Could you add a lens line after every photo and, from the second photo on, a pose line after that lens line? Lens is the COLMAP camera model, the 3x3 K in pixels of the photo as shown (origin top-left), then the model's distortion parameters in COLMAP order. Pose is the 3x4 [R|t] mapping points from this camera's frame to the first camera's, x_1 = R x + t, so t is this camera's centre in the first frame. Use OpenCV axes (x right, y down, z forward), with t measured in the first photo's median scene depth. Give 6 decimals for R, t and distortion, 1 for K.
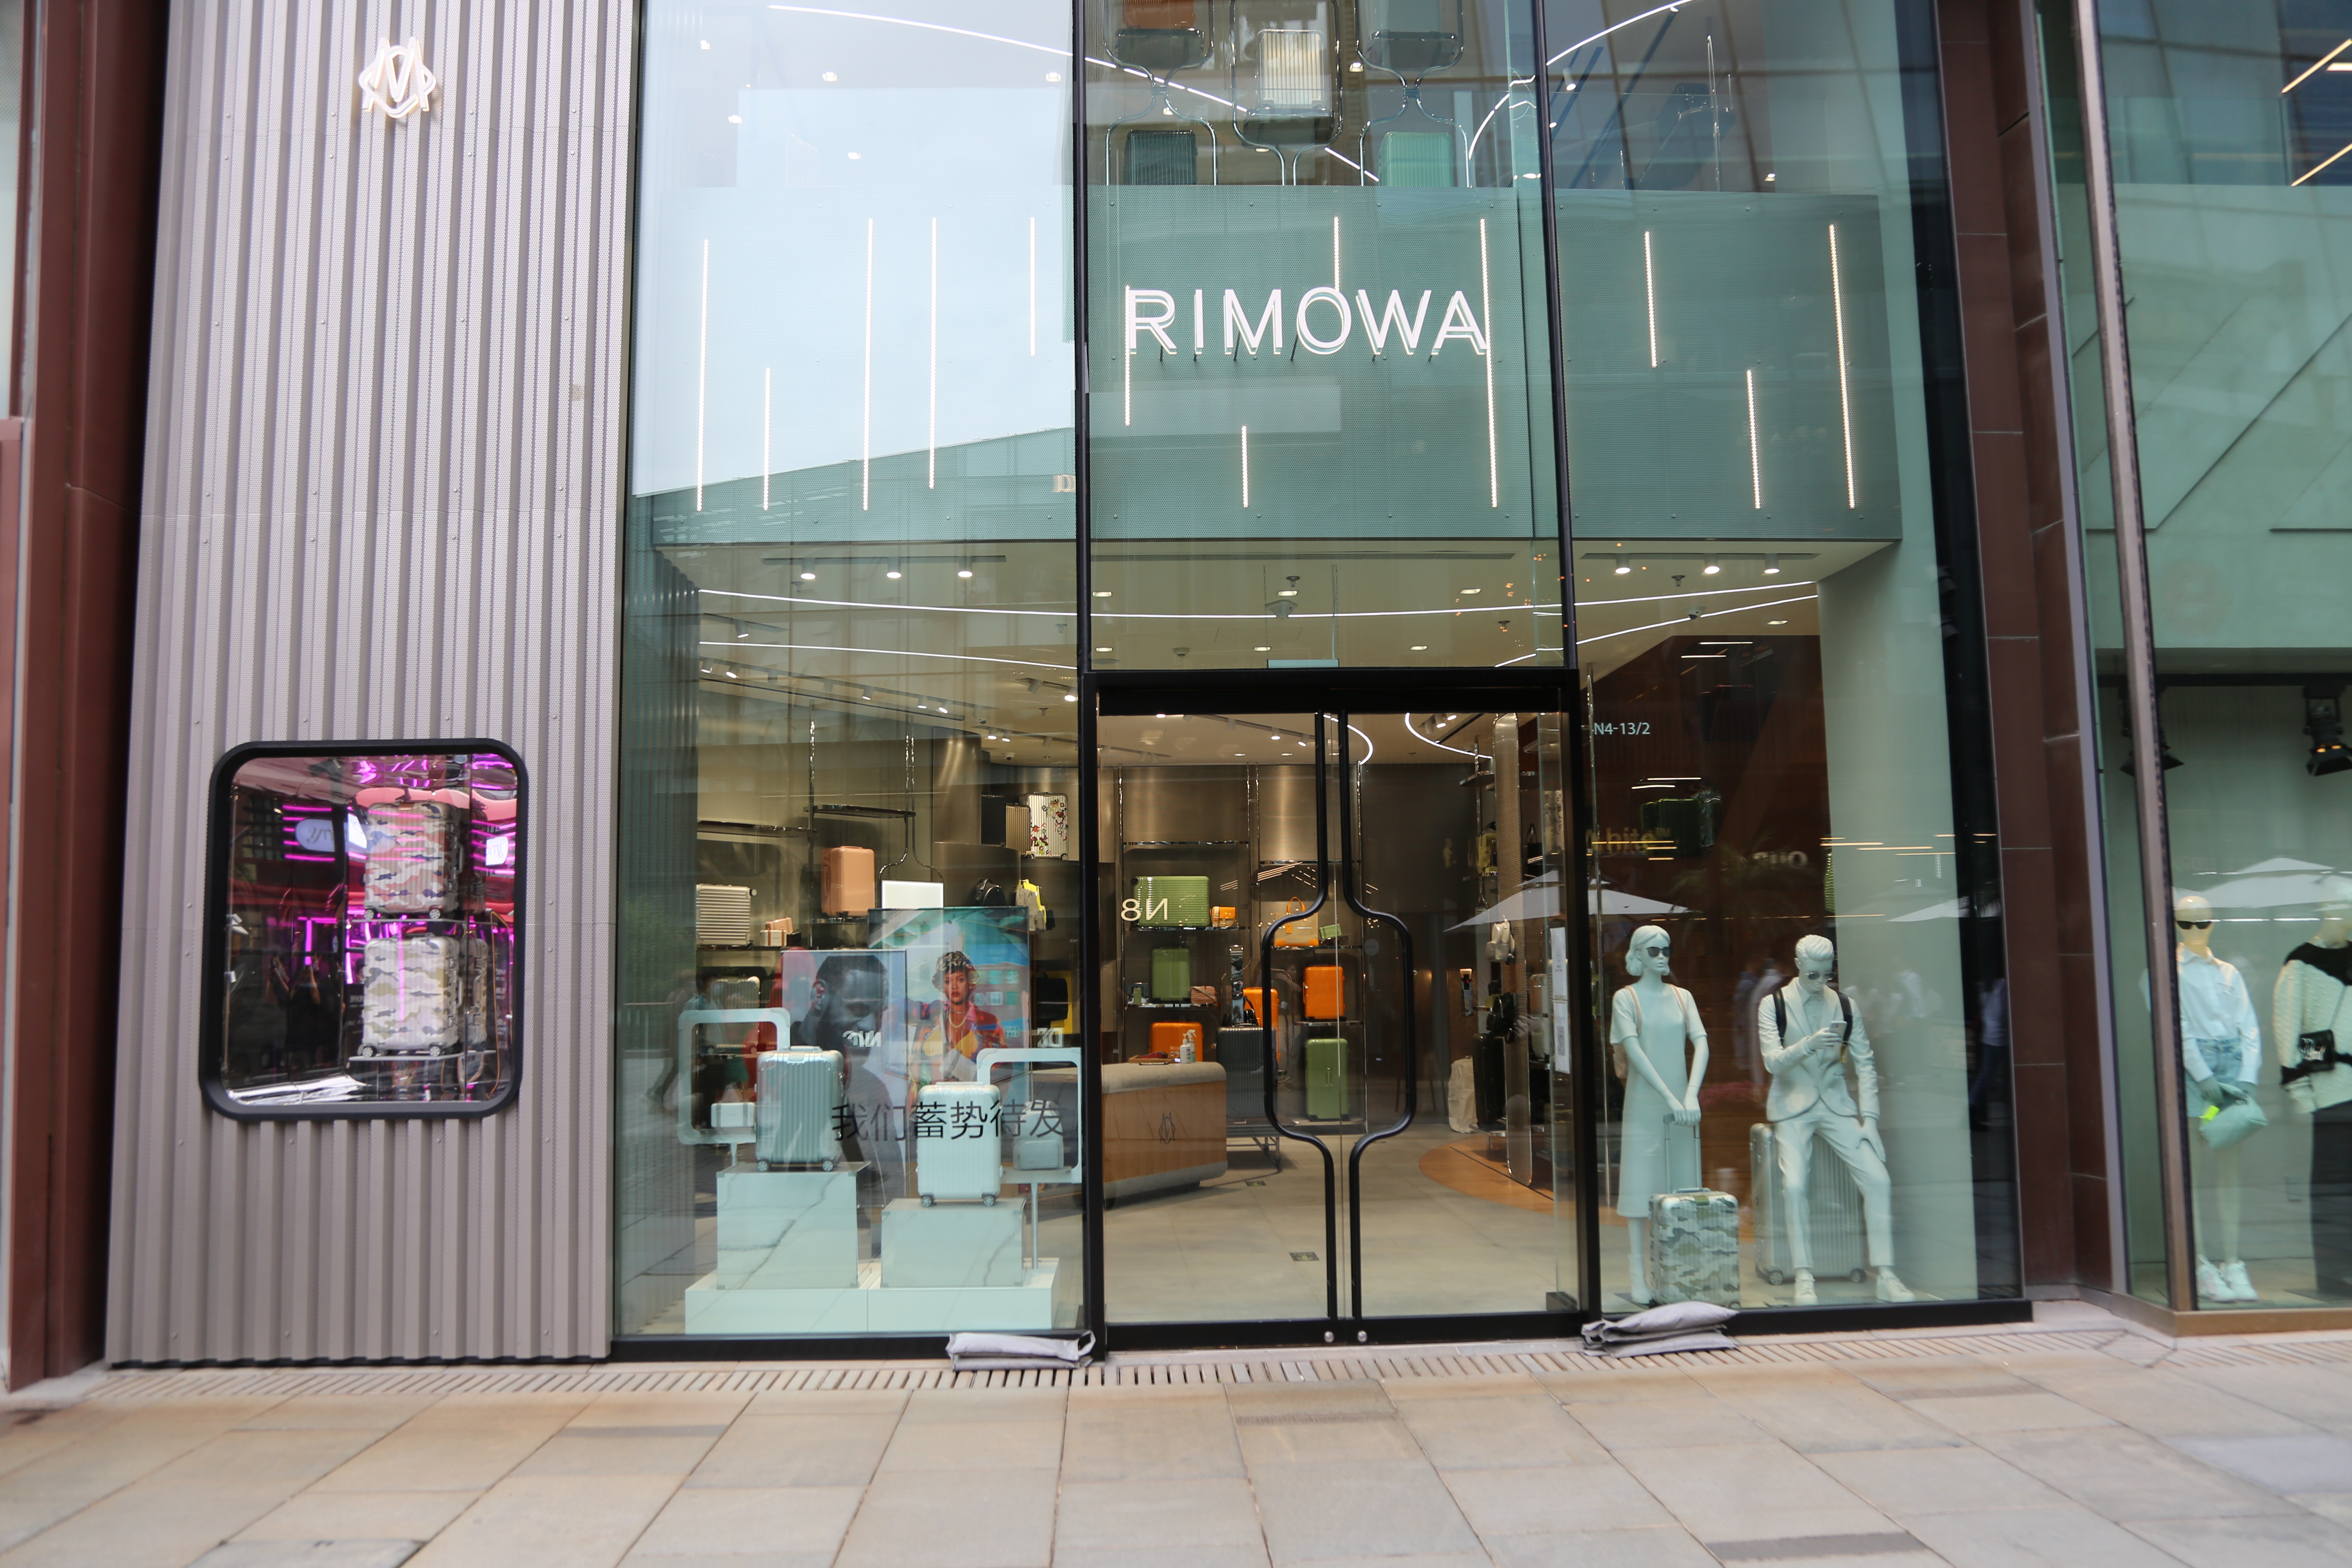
lens RADIAL K [[1785.3, 0, 1176.0], [0, 1785.3, 784.0], [0, 0, 1]] dist [-0.111021, 0.000336]
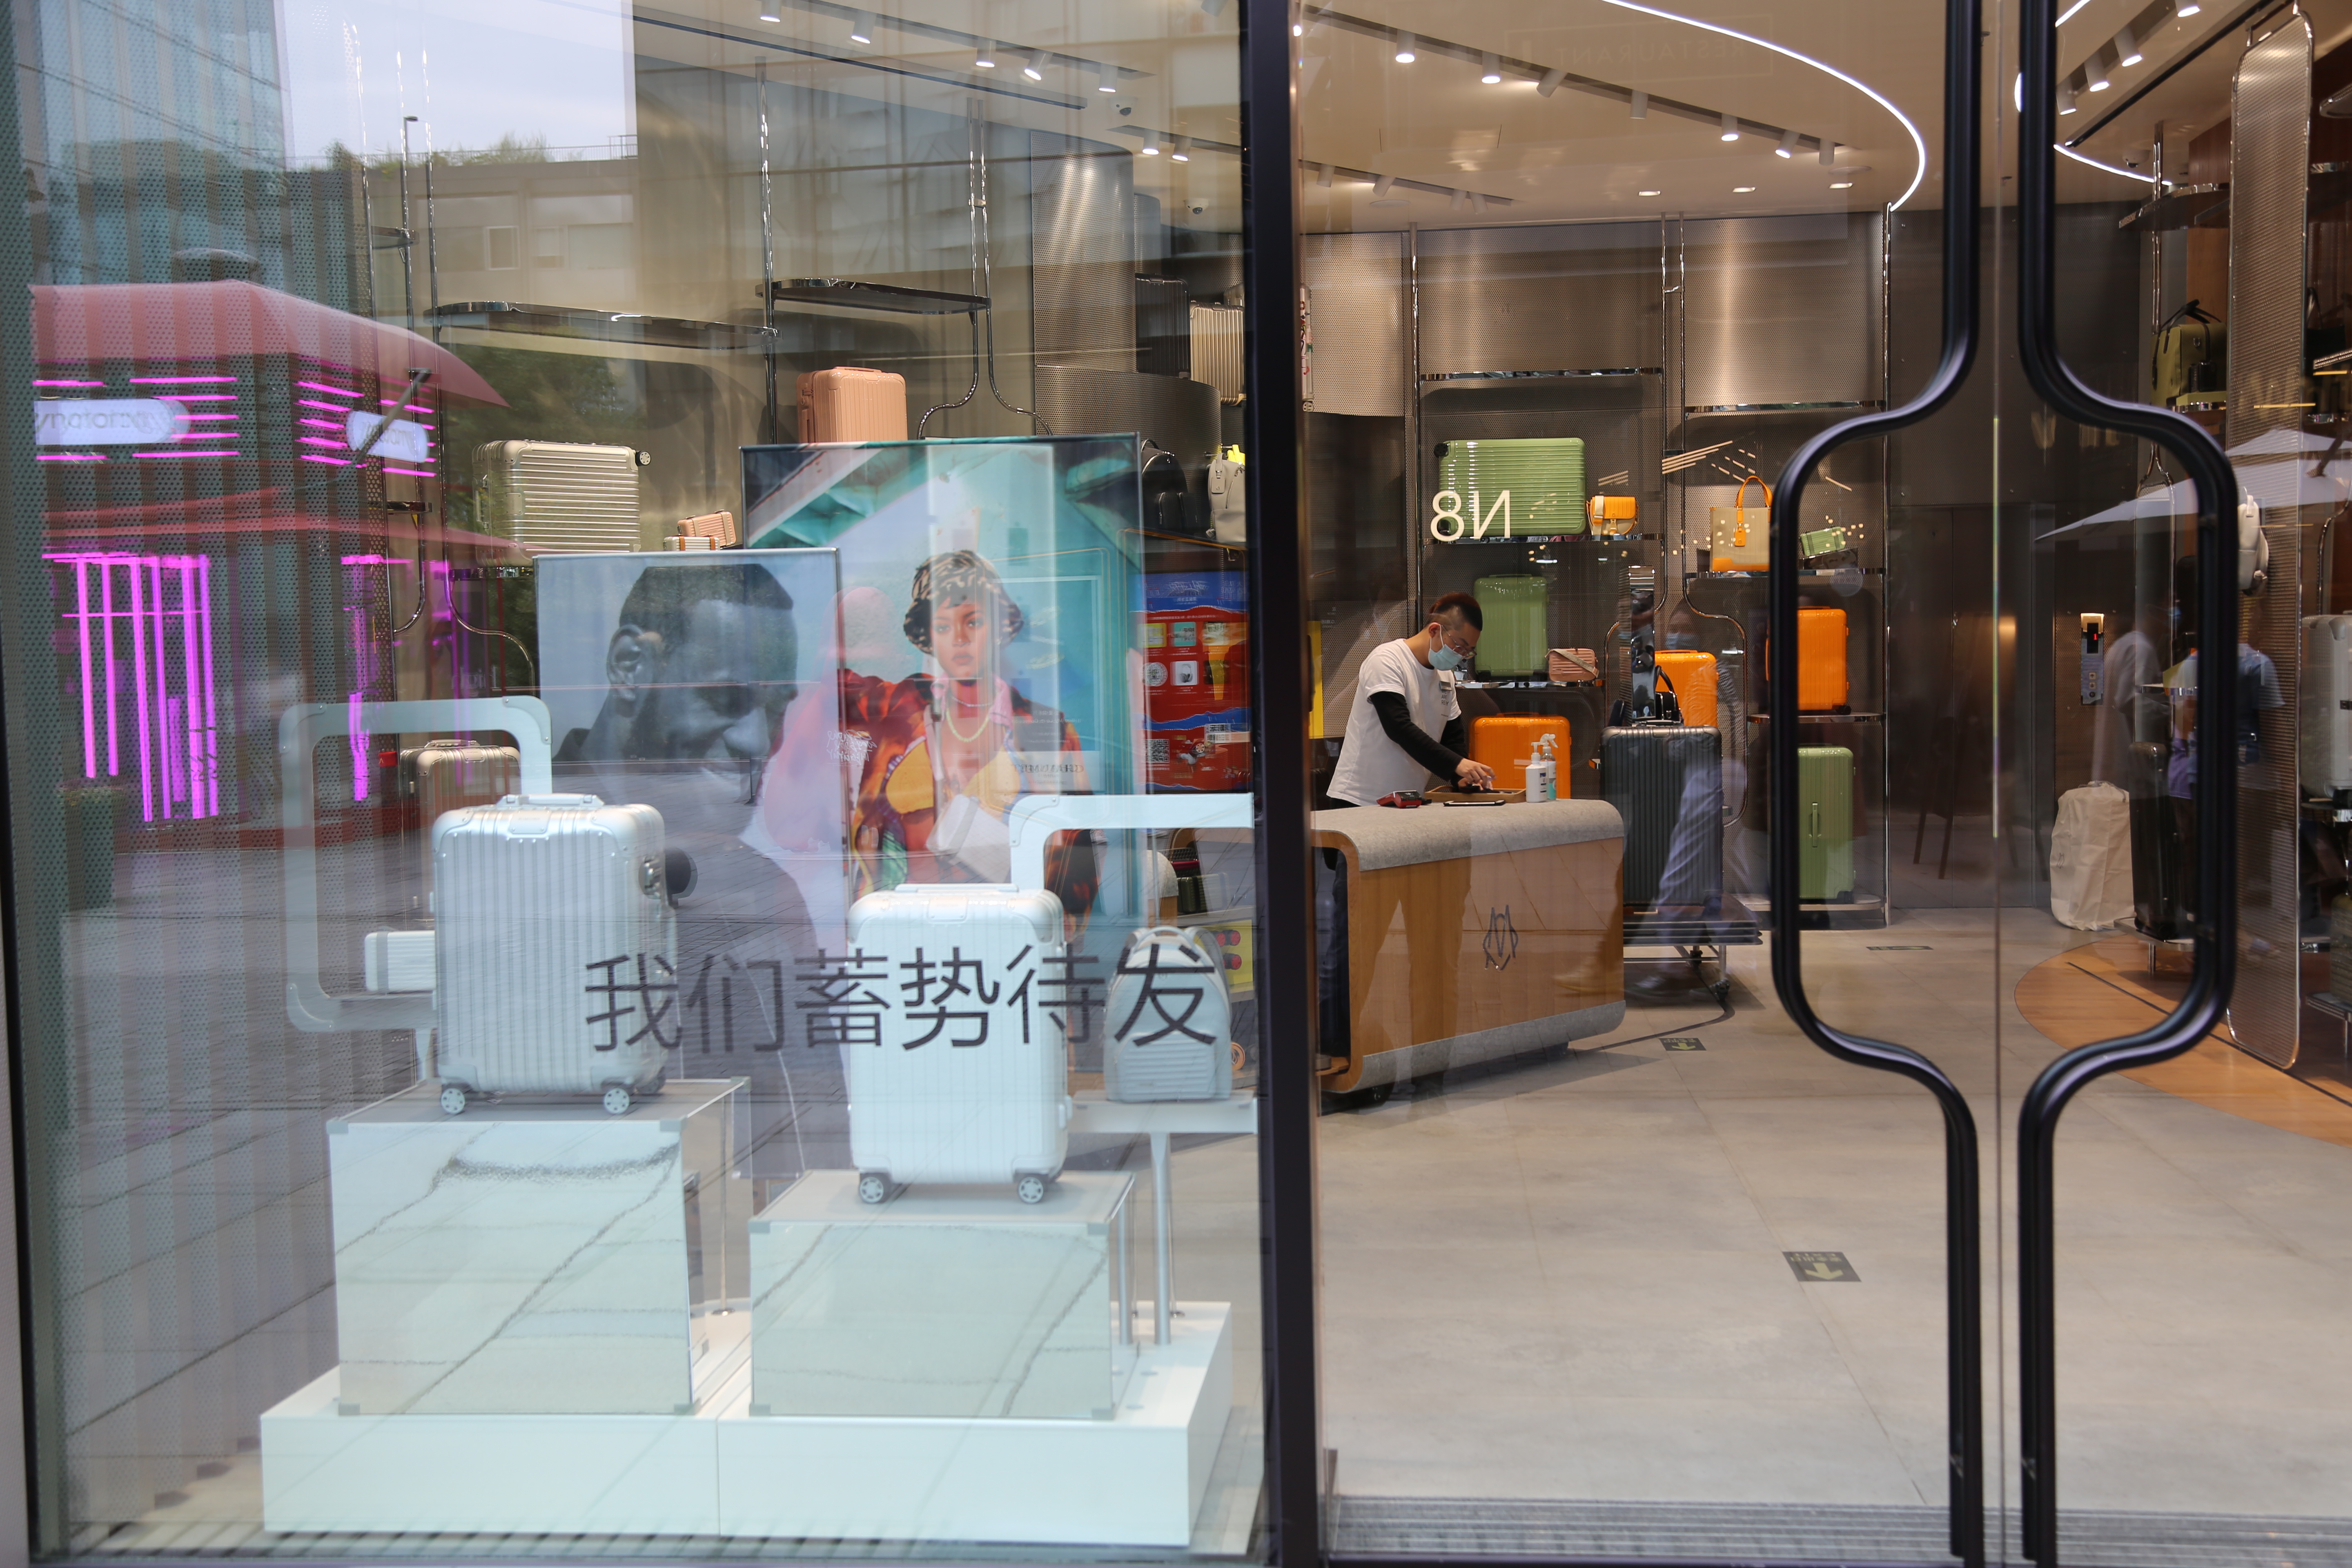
lens RADIAL K [[2666.7, 0, 1176.0], [0, 2666.7, 784.0], [0, 0, 1]] dist [0.089262, 0.014536]
pose [[0.991741, 0.001790, -0.128244, 0.000368], [0.018722, 0.987172, 0.158561, 0.033334], [0.126883, -0.159652, 0.978985, 0.268022]]
